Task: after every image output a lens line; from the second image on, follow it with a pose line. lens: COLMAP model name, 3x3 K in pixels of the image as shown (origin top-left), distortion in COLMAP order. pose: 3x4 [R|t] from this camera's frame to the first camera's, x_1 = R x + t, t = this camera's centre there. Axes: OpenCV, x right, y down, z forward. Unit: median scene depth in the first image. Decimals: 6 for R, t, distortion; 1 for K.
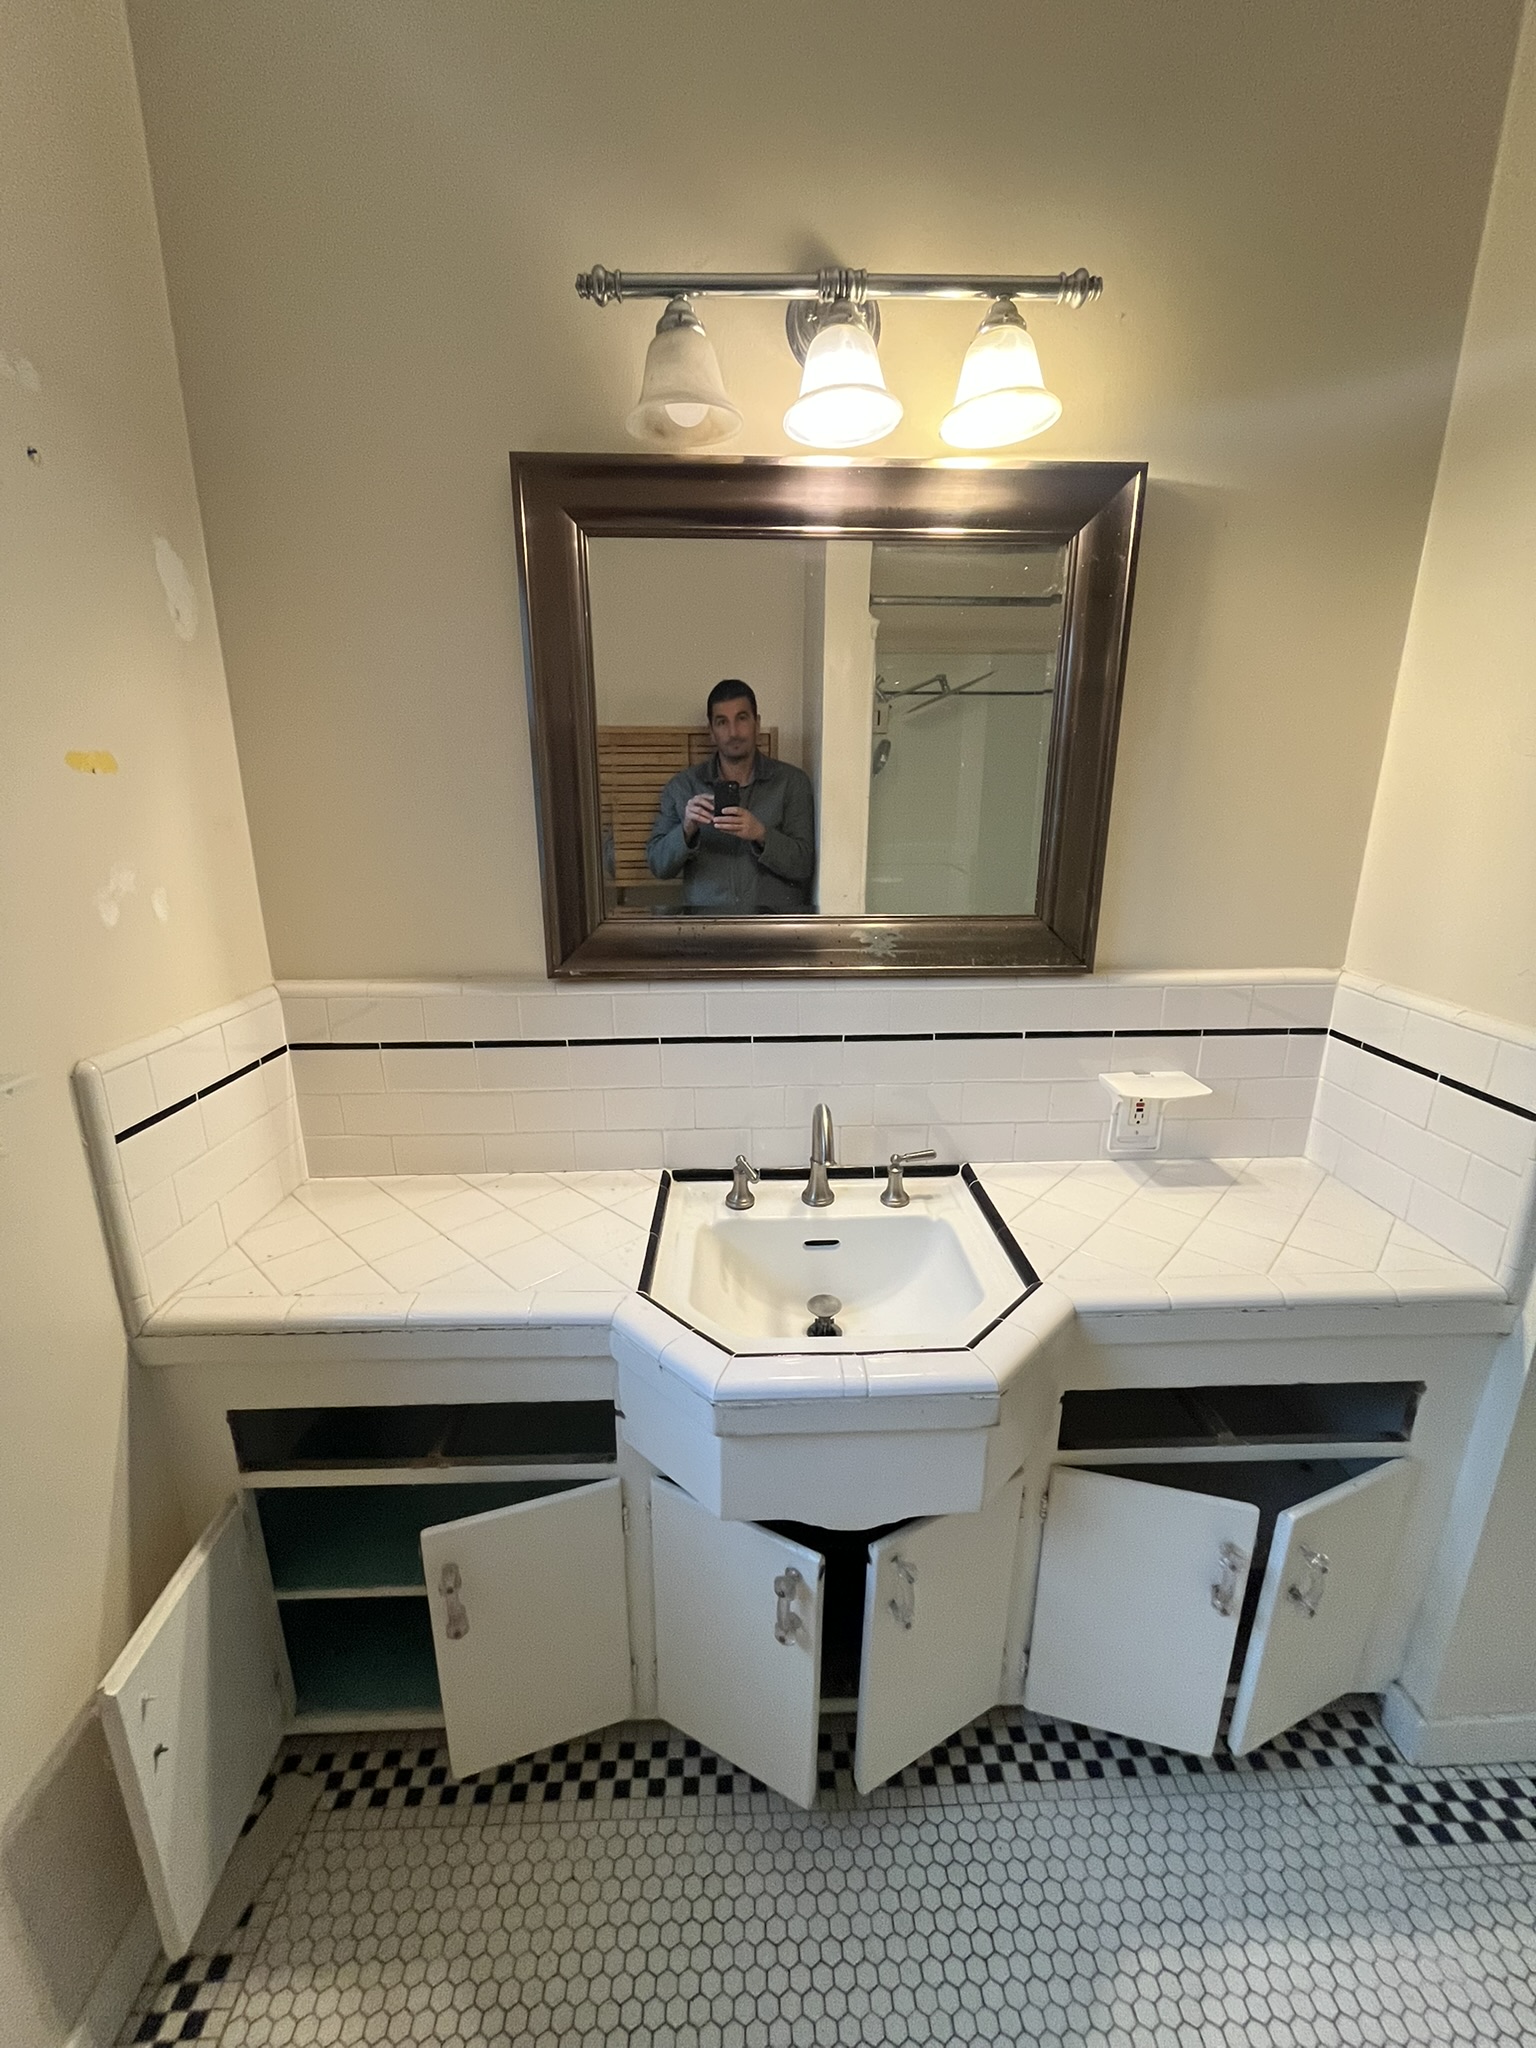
lens RADIAL K [[830.1, 0, 777.4], [0, 830.1, 1025.8], [0, 0, 1]] dist [-0.001896, -0.000091]
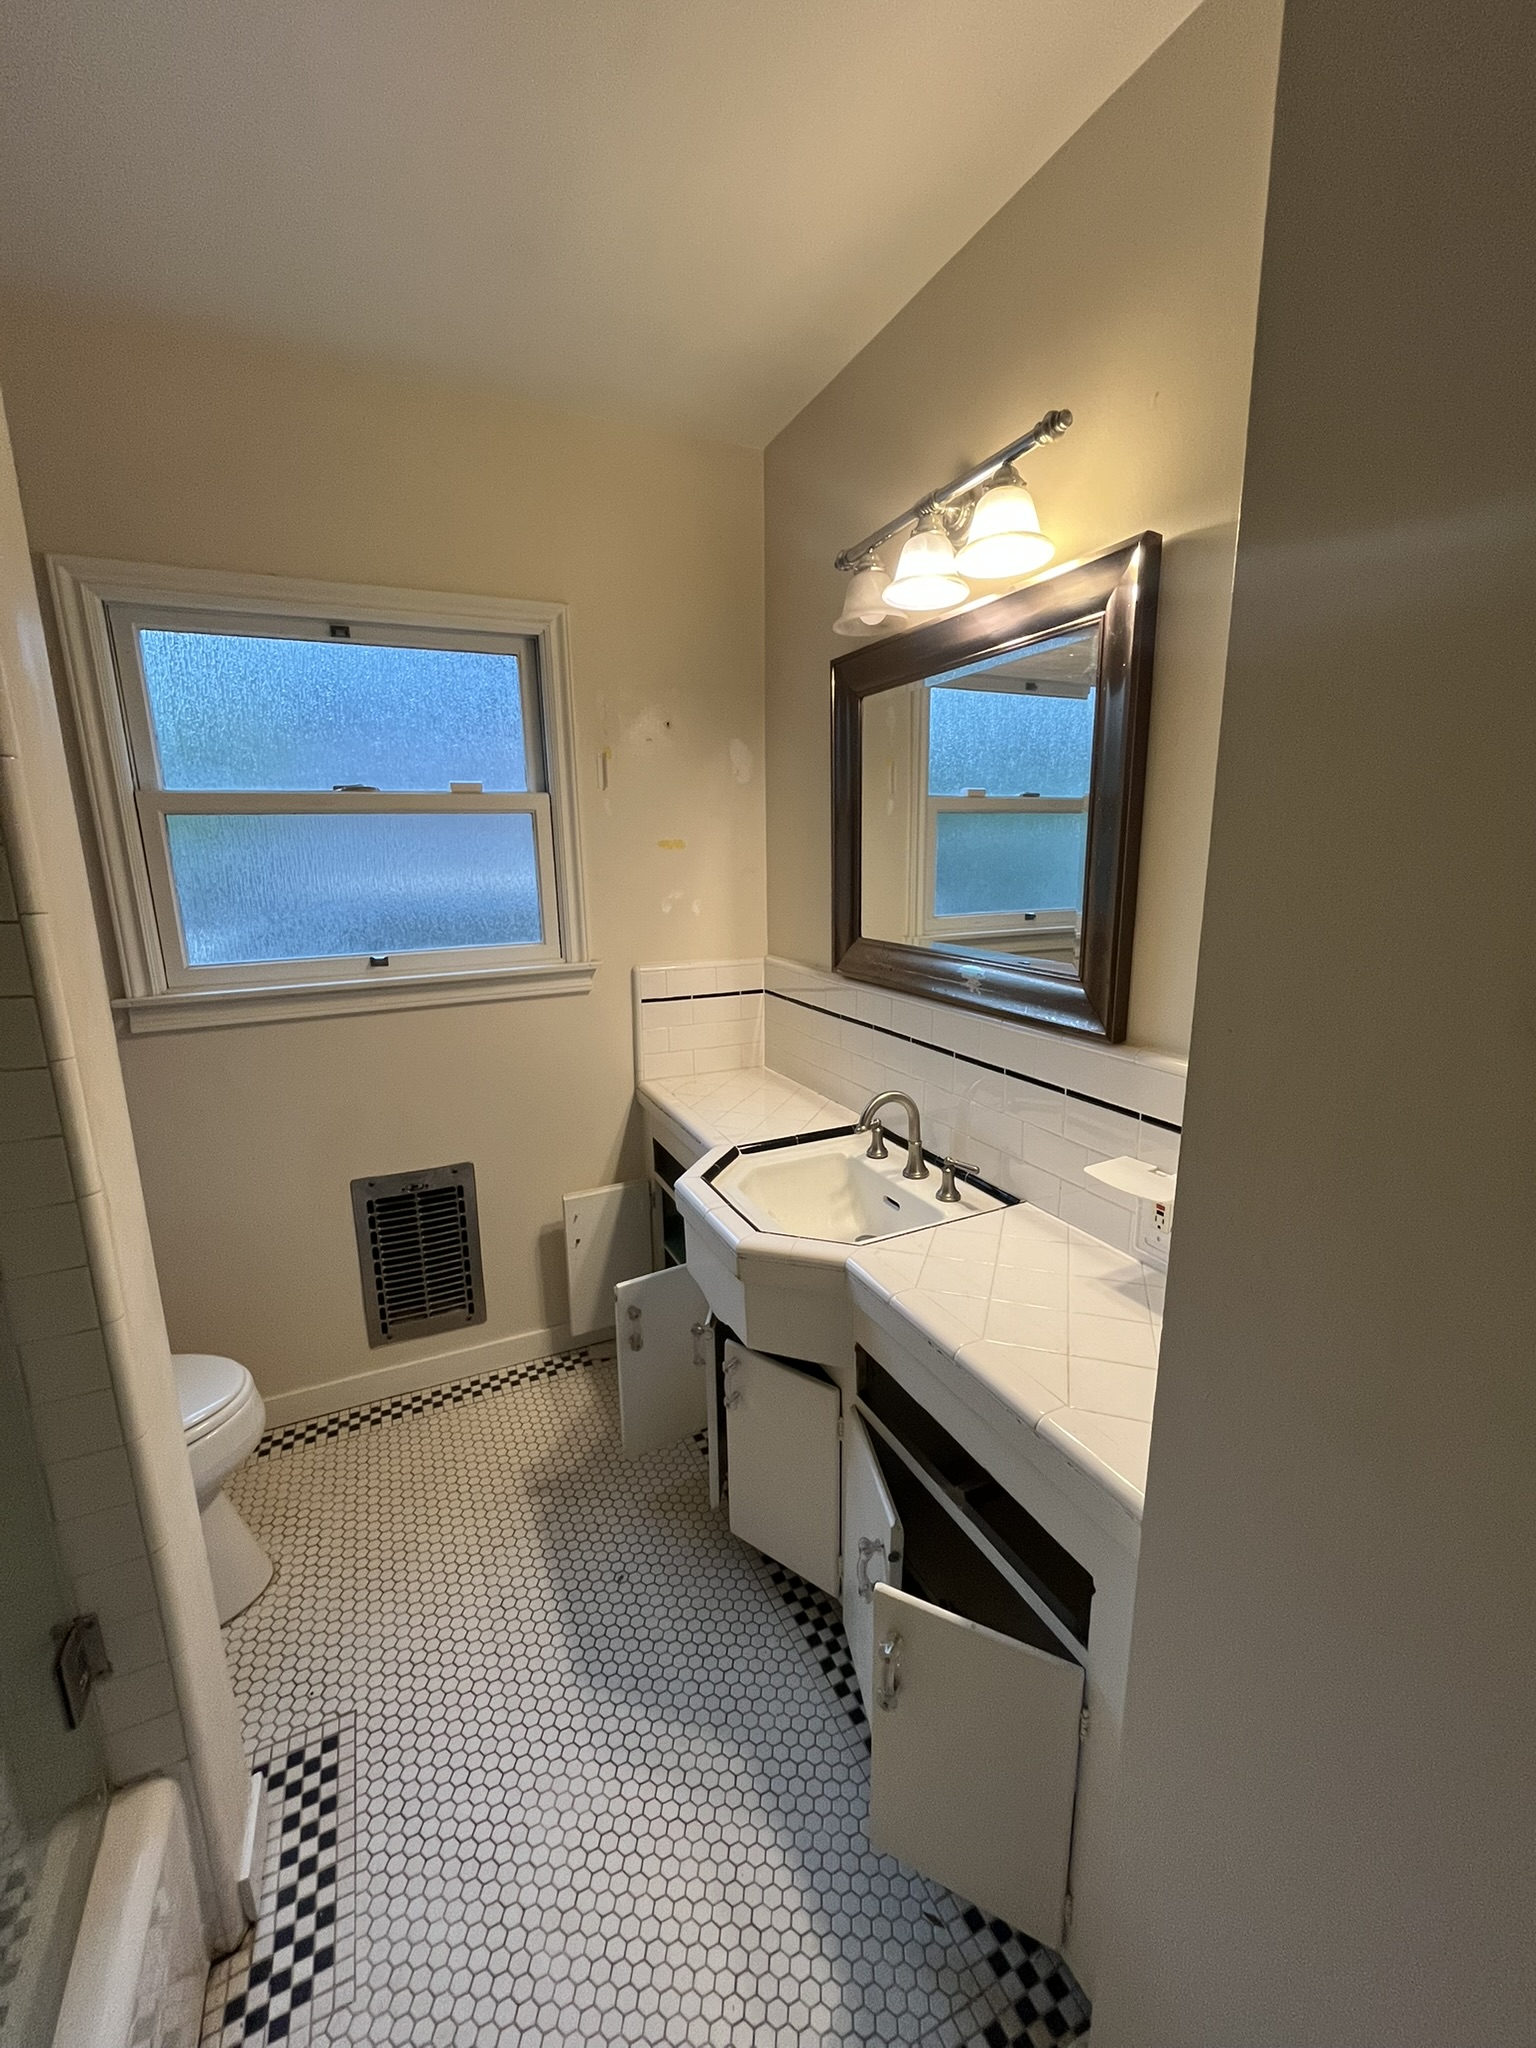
lens RADIAL K [[830.1, 0, 771.0], [0, 830.1, 1026.8], [0, 0, 1]] dist [-0.001896, -0.000091]
pose [[0.395484, 0.188982, -0.898821, 1.197079], [-0.235740, 0.966706, 0.099529, -0.092659], [0.887704, 0.172526, 0.426867, 0.261349]]
